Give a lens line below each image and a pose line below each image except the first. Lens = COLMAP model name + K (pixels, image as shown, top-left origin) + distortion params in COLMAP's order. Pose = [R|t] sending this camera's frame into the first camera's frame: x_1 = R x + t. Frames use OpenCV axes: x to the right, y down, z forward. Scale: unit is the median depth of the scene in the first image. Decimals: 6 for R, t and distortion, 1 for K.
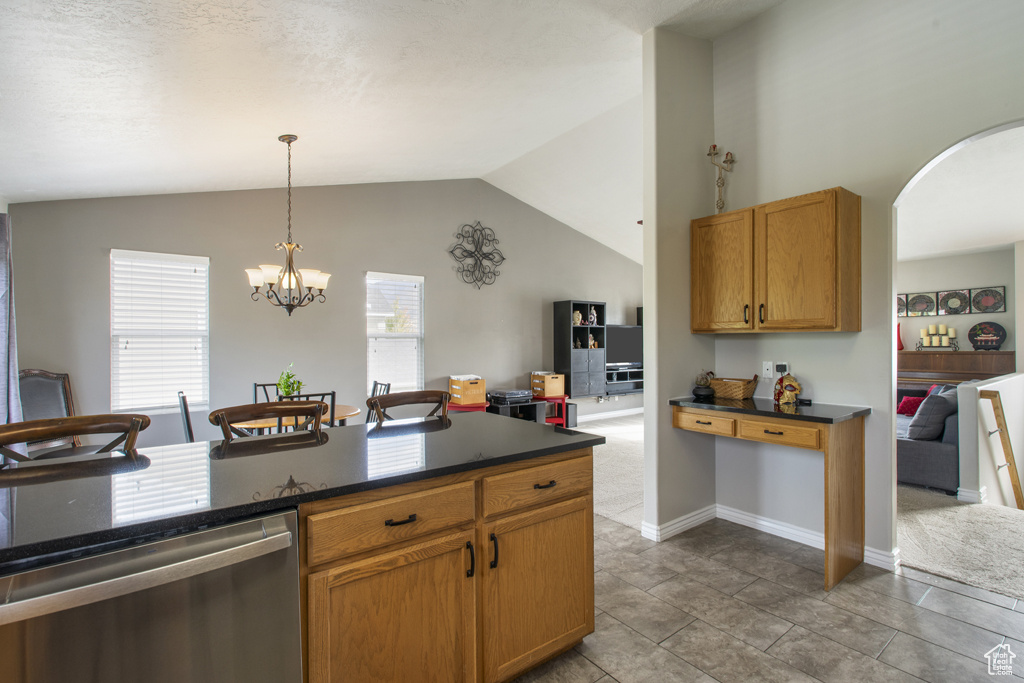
lens RADIAL K [[477.3, 0, 537.0], [0, 477.3, 340.0], [0, 0, 1]] dist [-0.008595, 0.002754]
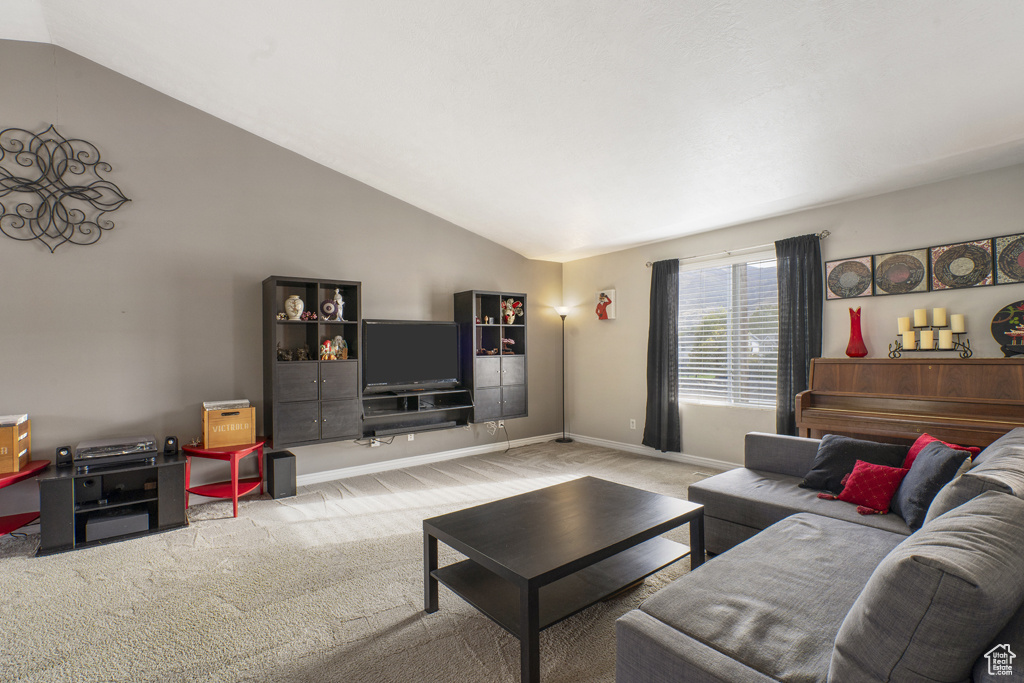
lens RADIAL K [[477.3, 0, 510.3], [0, 477.3, 348.3], [0, 0, 1]] dist [-0.008595, 0.002754]
pose [[0.999771, -0.011905, -0.017809, 0.388726], [0.012041, 0.999899, 0.007525, 0.002688], [0.017718, -0.007738, 0.999813, 0.467461]]
